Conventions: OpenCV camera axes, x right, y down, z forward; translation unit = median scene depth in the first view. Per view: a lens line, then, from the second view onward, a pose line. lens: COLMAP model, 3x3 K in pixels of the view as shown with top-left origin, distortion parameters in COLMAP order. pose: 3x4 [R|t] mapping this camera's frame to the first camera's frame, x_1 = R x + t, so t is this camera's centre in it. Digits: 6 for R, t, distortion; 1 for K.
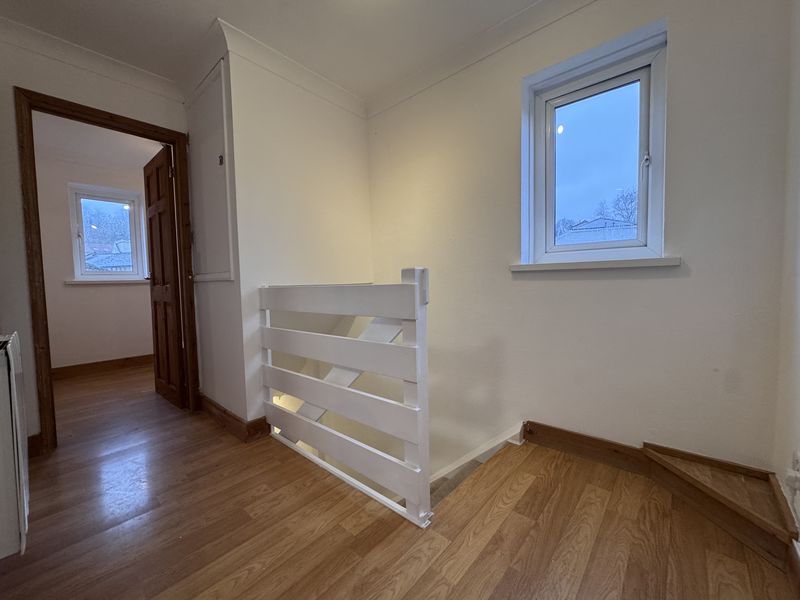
lens RADIAL K [[317.3, 0, 400.1], [0, 317.3, 299.2], [0, 0, 1]] dist [-0.003217, -0.000038]
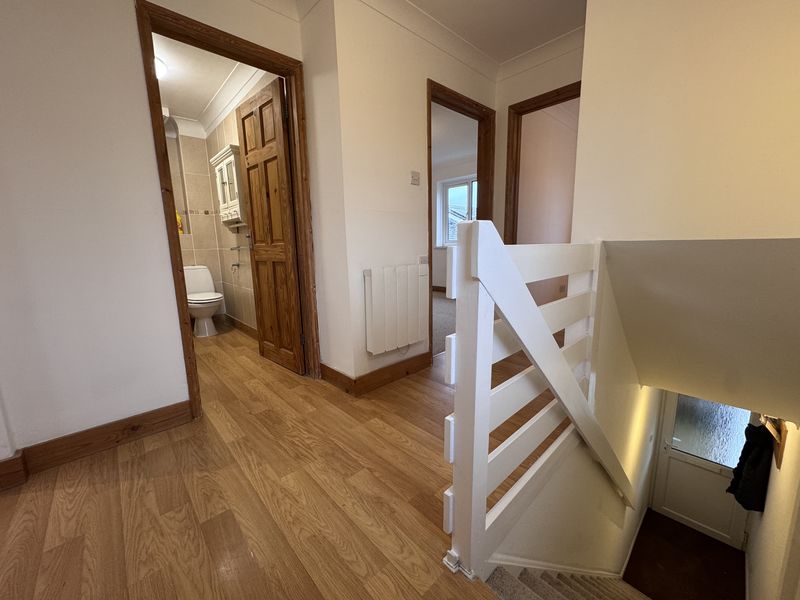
lens RADIAL K [[317.3, 0, 398.2], [0, 317.3, 297.1], [0, 0, 1]] dist [-0.003217, -0.000038]
pose [[-0.101786, 0.185198, -0.977416, 0.814939], [-0.023161, 0.981811, 0.188443, -0.072332], [0.994537, 0.041819, -0.095645, 1.044520]]
